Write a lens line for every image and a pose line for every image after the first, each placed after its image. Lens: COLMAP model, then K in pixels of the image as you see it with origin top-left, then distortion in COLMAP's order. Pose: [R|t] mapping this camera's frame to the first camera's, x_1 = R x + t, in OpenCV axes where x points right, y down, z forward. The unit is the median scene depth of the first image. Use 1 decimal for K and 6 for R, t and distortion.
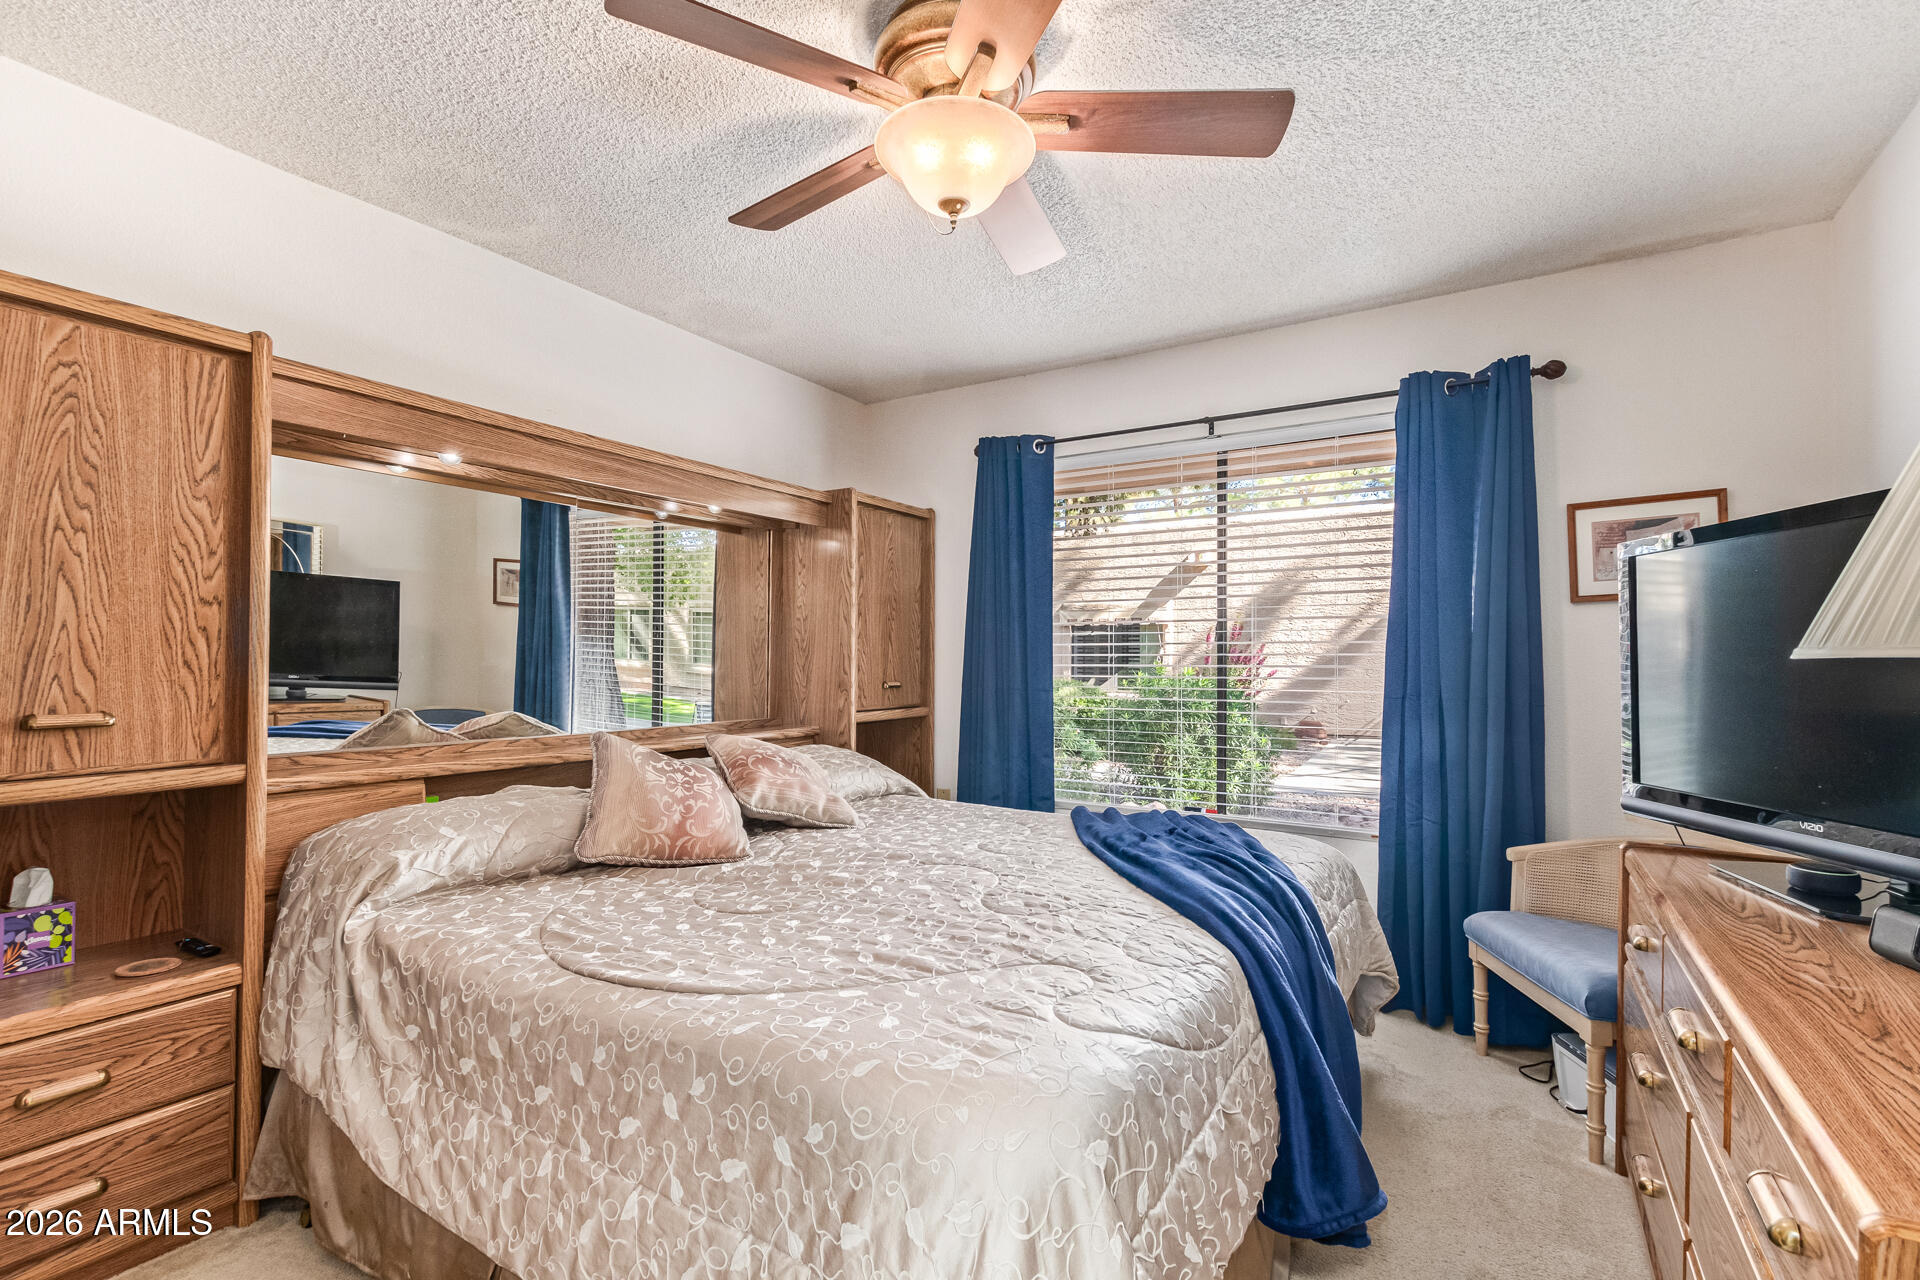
lens RADIAL K [[881.5, 0, 953.7], [0, 881.5, 647.2], [0, 0, 1]] dist [0.002942, 0.000276]
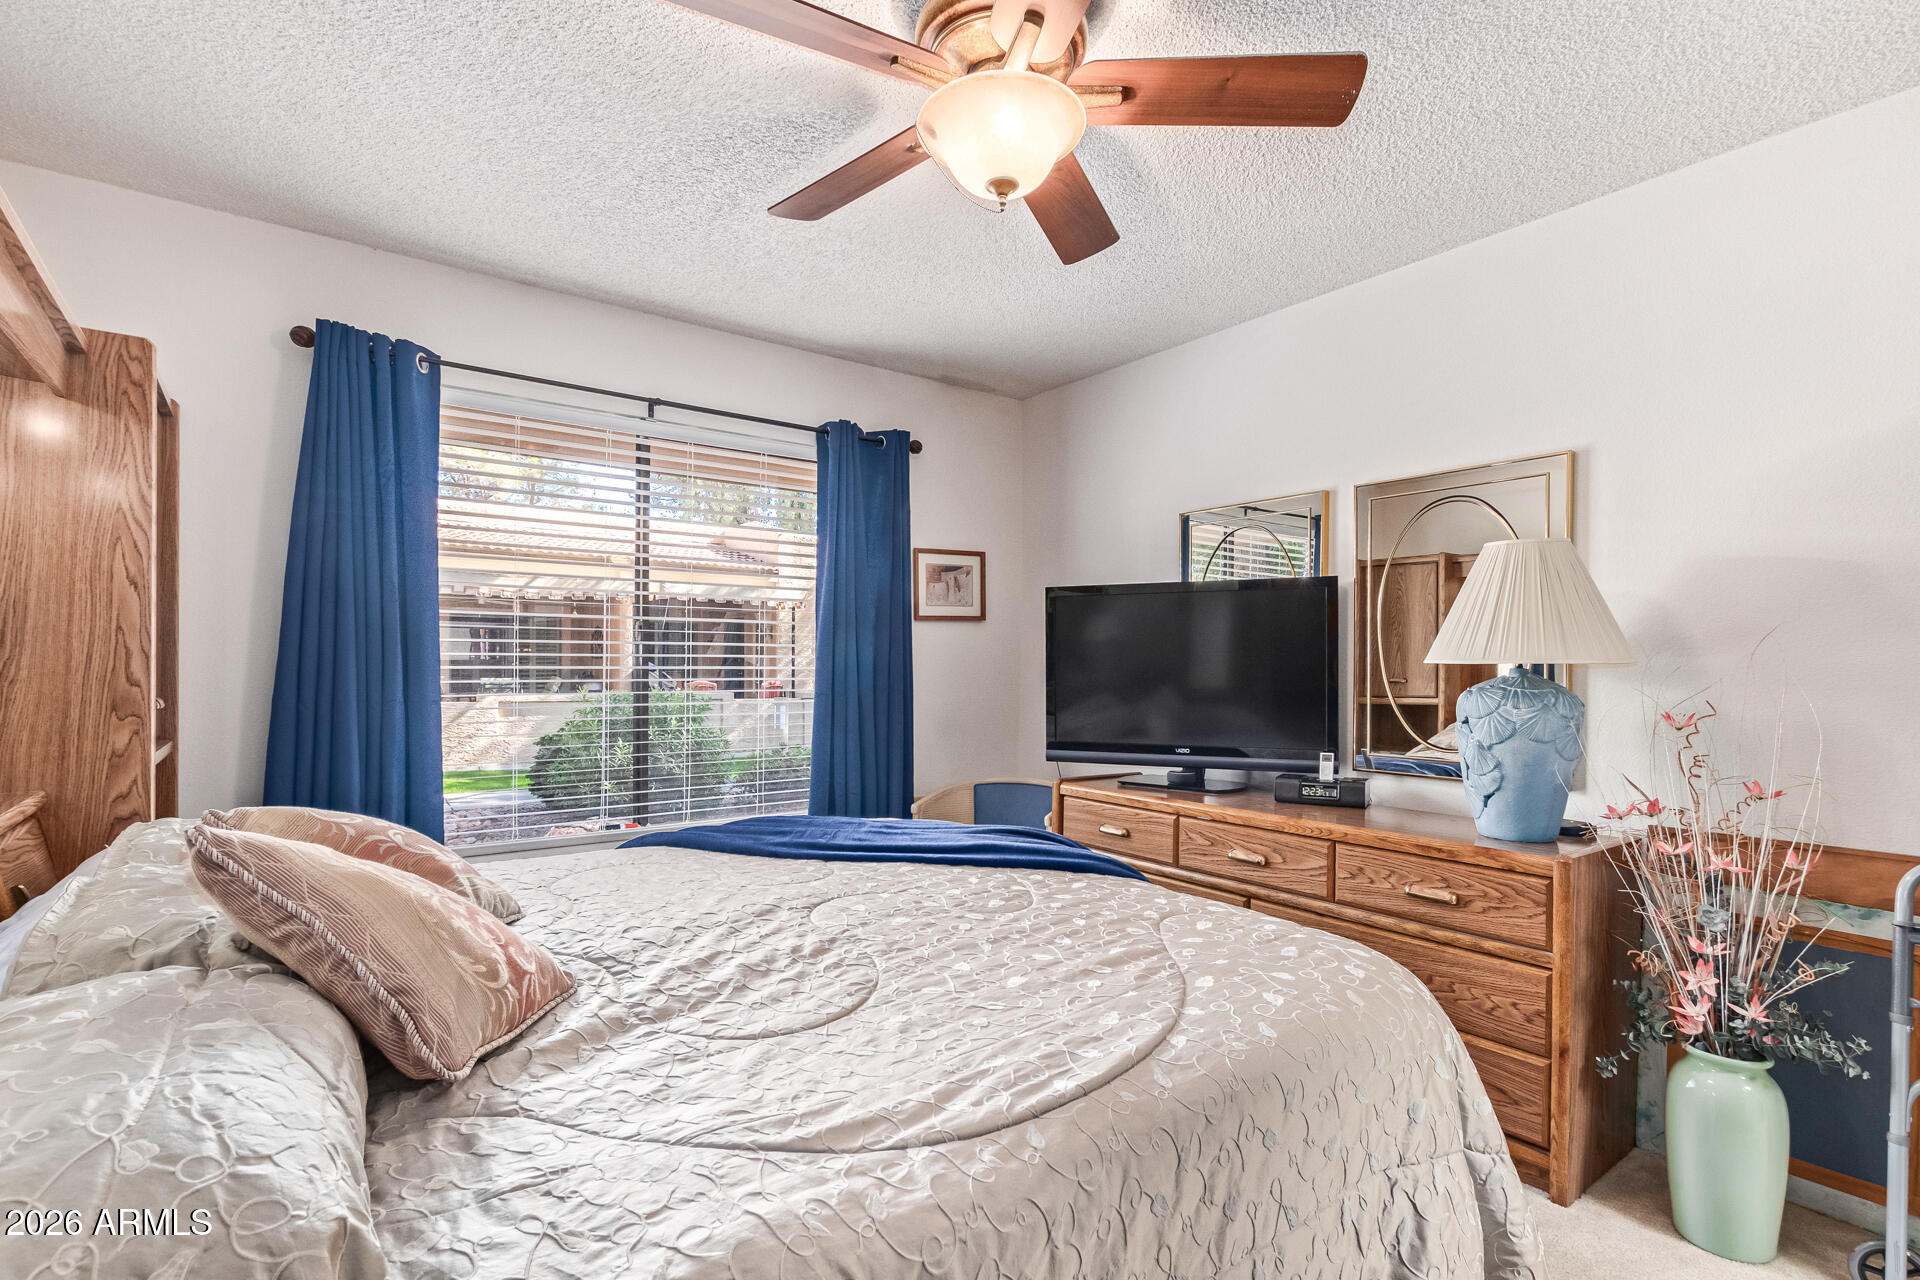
lens RADIAL K [[914.9, 0, 960.0], [0, 914.9, 640.0], [0, 0, 1]] dist [0.025909, 0.000060]
pose [[0.351085, 0.017489, 0.936180, -0.890022], [-0.022716, 0.999690, -0.010156, -0.004774], [-0.936068, -0.017701, 0.351374, 0.620295]]
